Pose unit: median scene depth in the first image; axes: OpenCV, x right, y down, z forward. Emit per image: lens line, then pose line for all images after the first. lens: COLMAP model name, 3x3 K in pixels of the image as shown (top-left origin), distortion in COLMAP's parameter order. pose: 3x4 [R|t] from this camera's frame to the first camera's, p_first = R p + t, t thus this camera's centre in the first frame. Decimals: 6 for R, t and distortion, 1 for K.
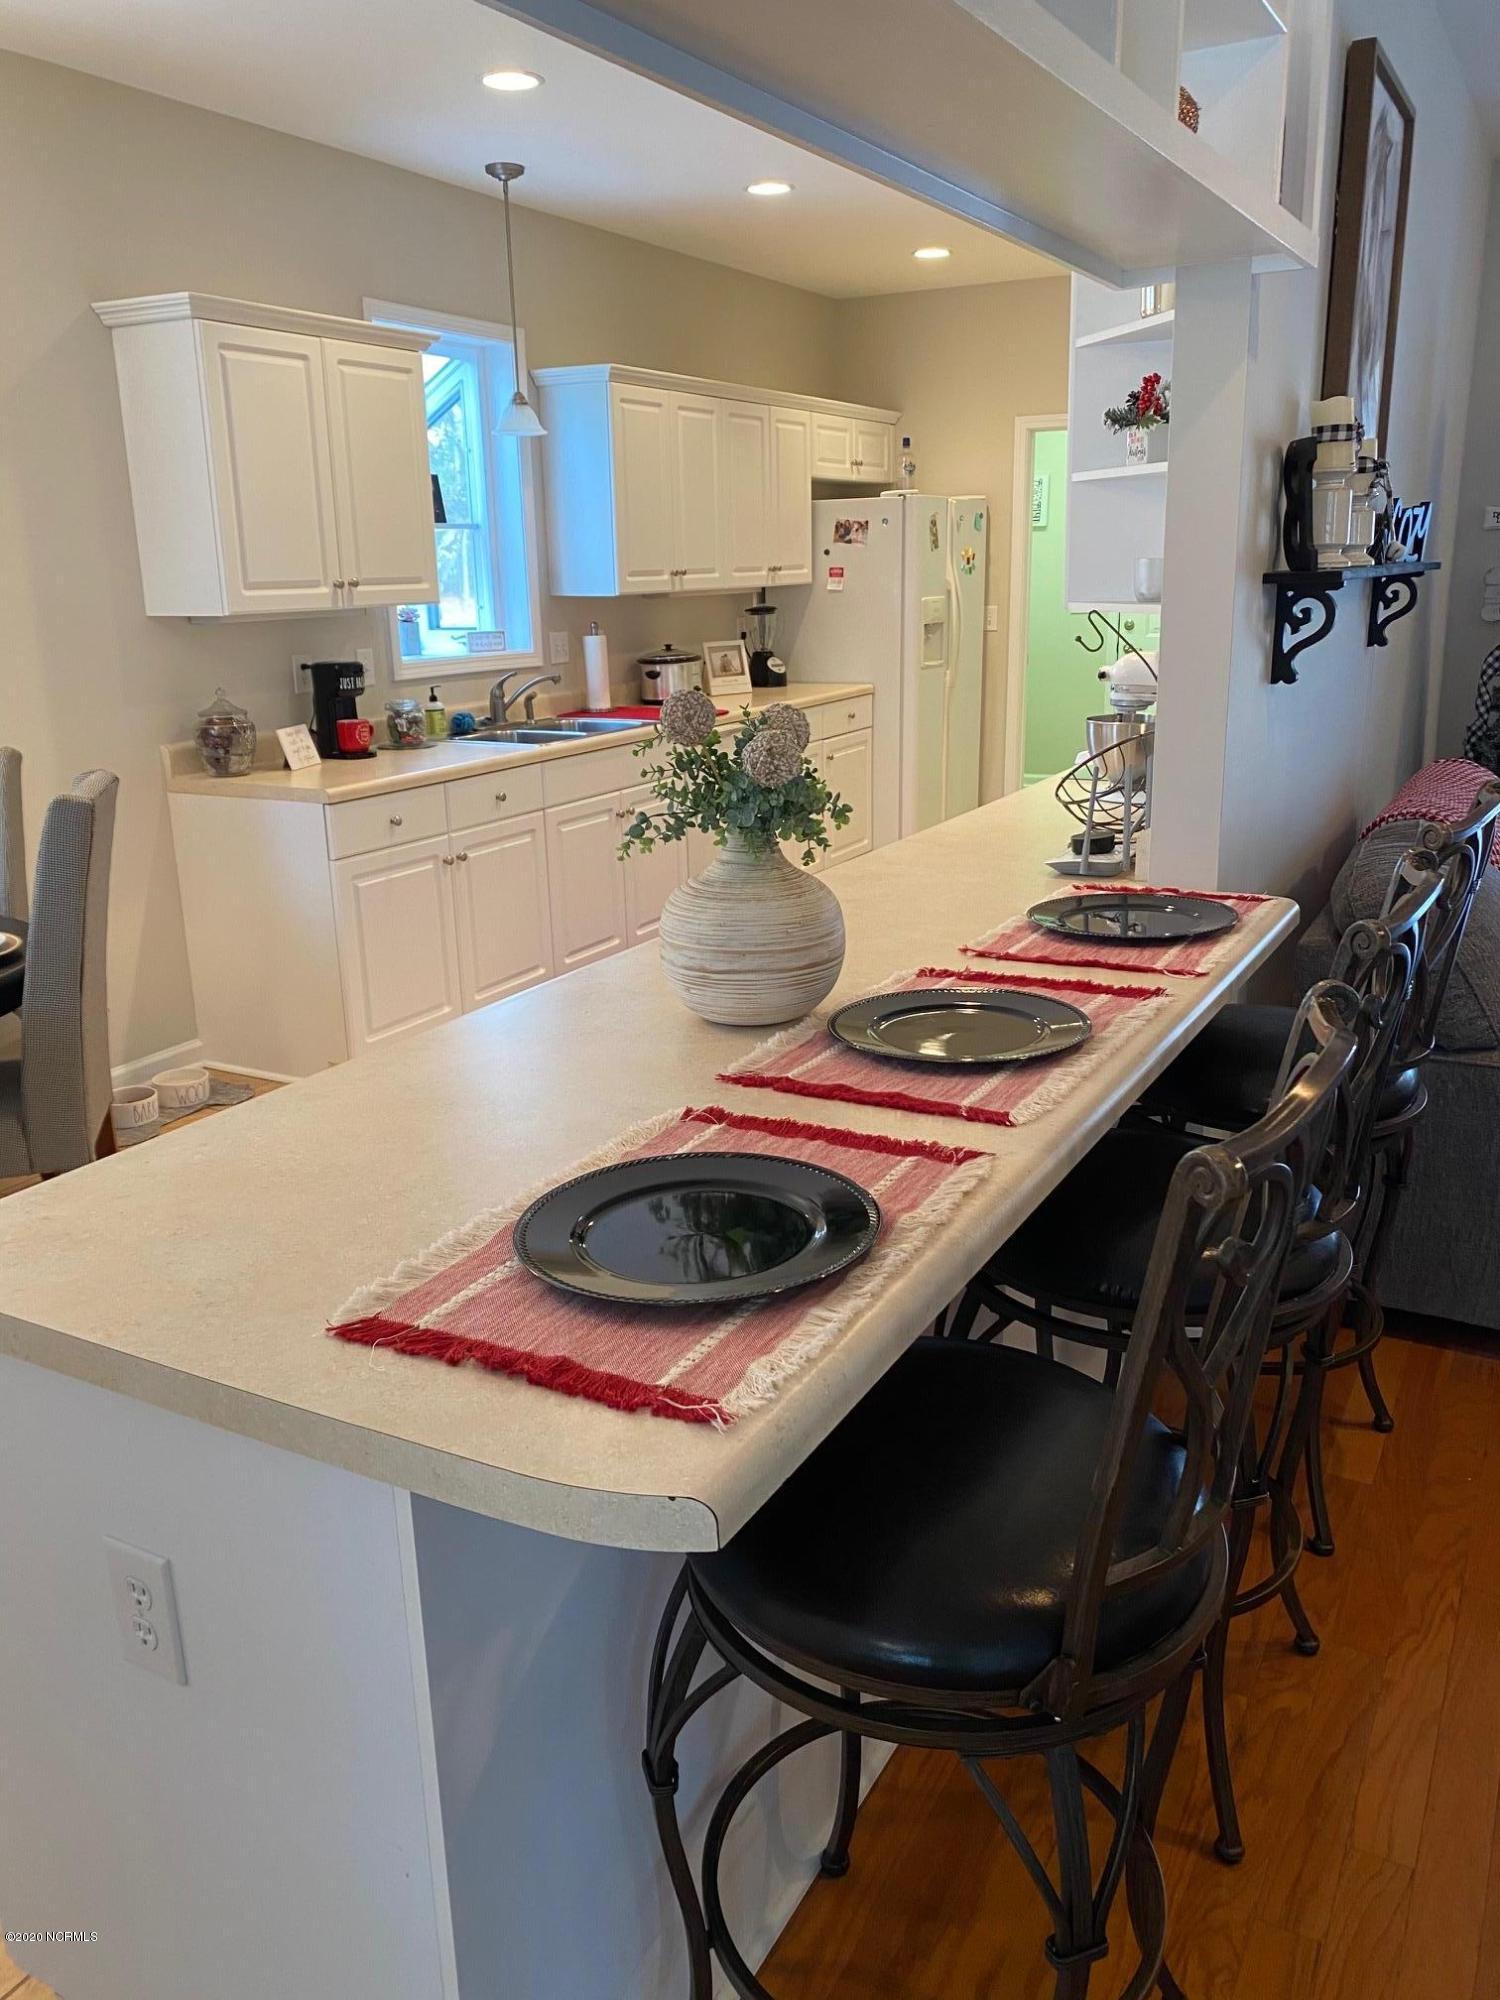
lens RADIAL K [[1567.5, 0, 750.0], [0, 1567.5, 1000.0], [0, 0, 1]] dist [-0.010169, -0.006028]
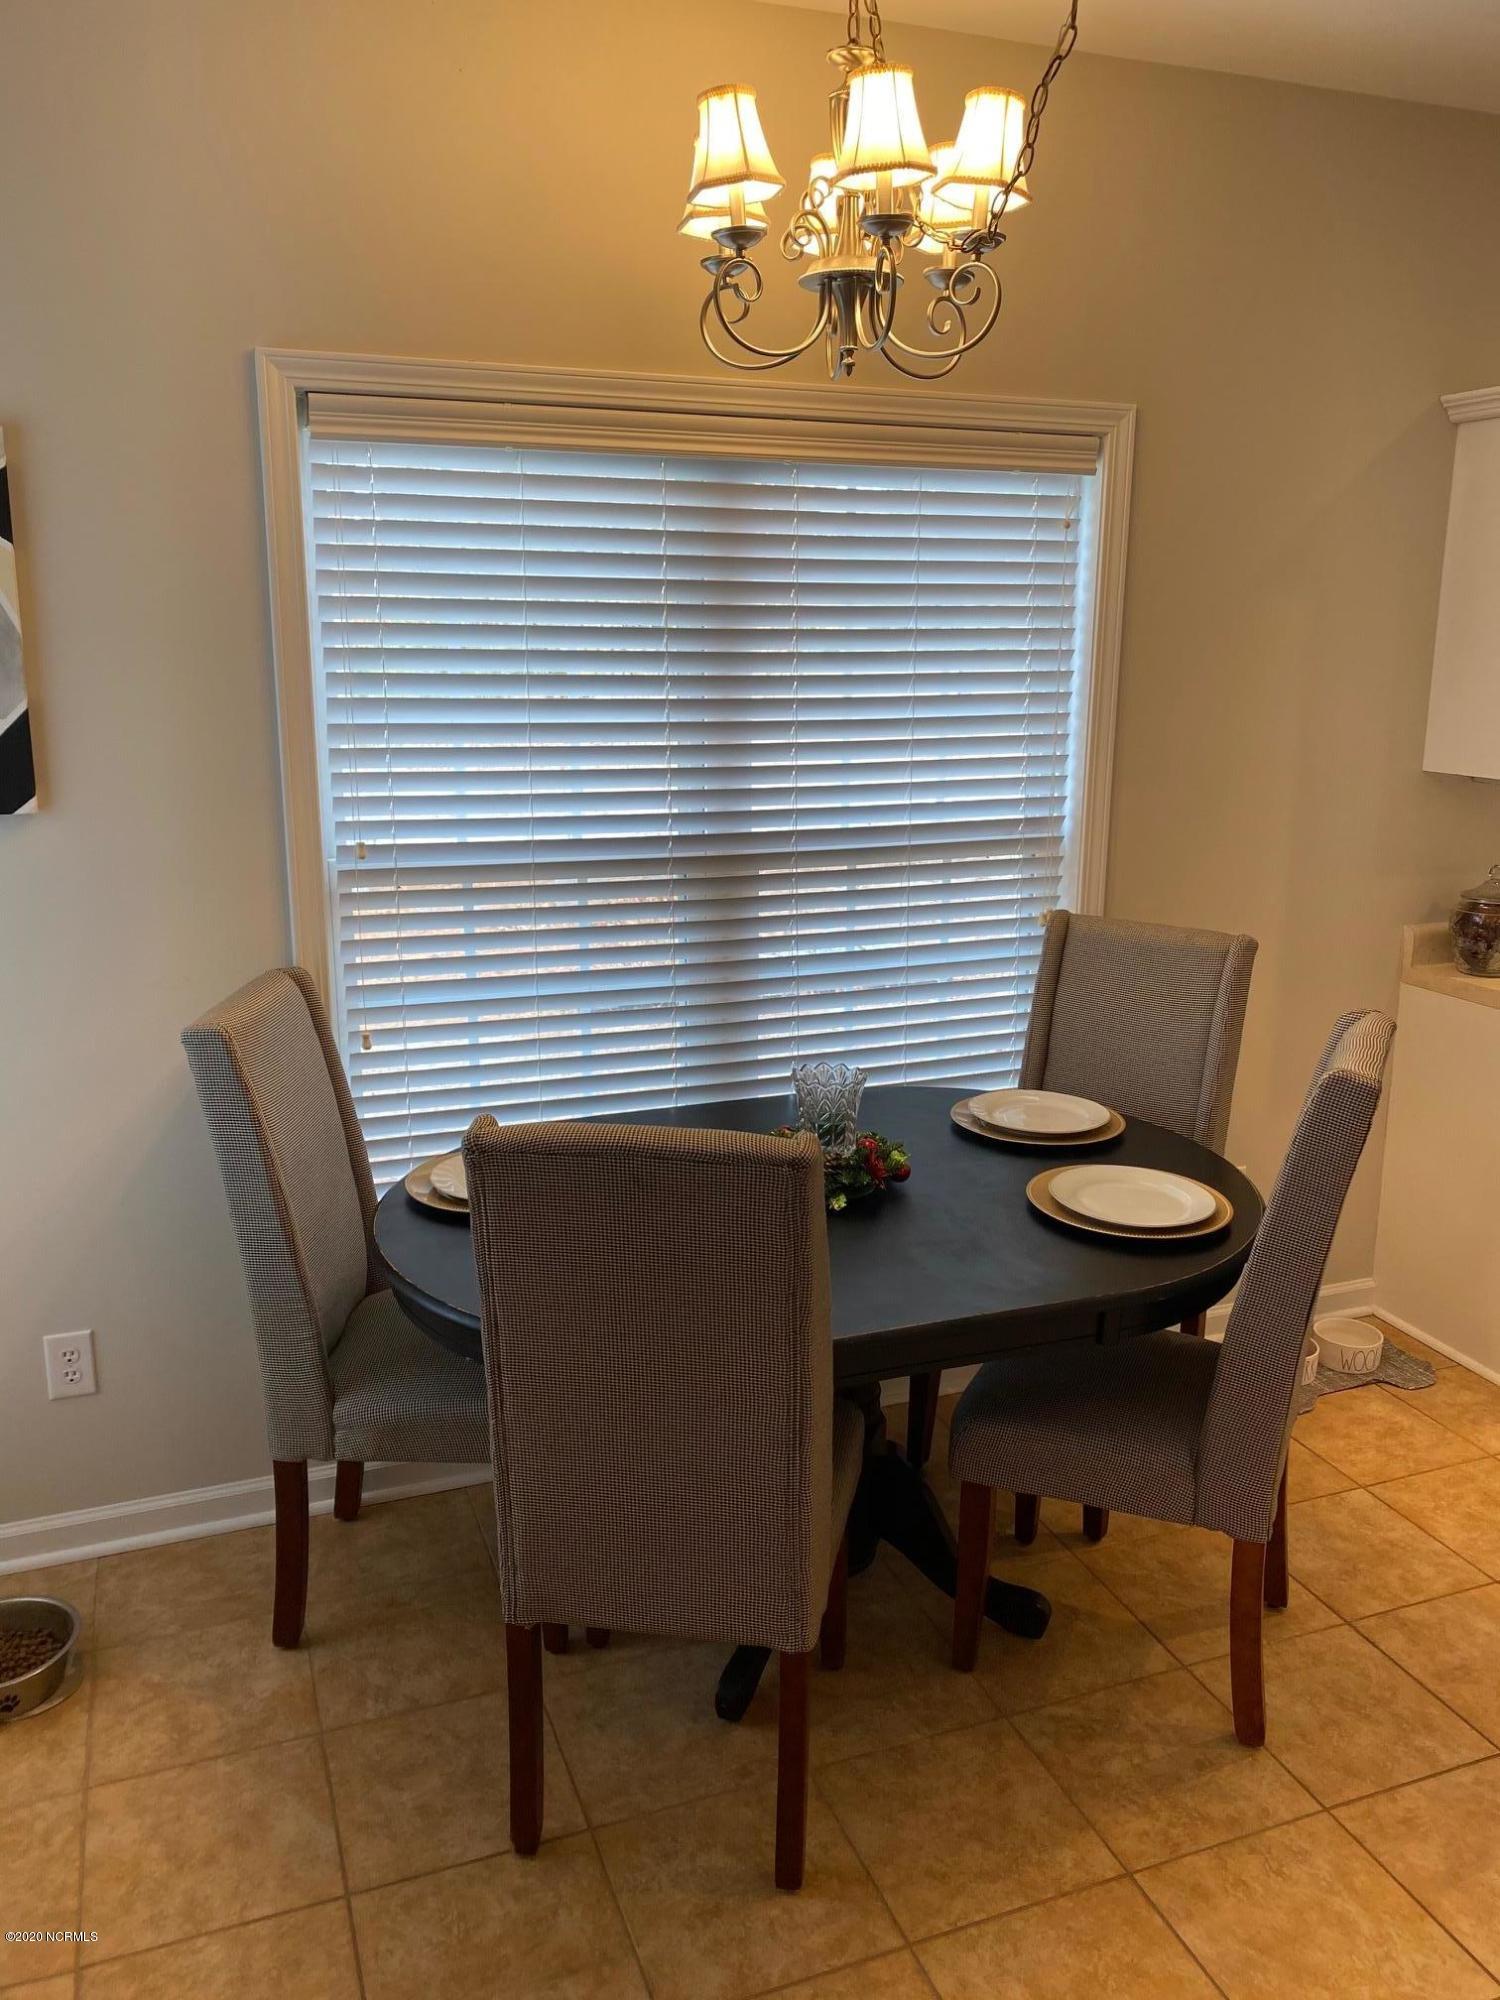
lens RADIAL K [[1567.5, 0, 750.0], [0, 1567.5, 1000.0], [0, 0, 1]] dist [-0.010169, -0.006028]
pose [[0.766779, 0.169669, -0.619082, -0.126983], [-0.194499, 0.980508, 0.027822, -0.081130], [0.611735, 0.099077, 0.784833, 0.154167]]
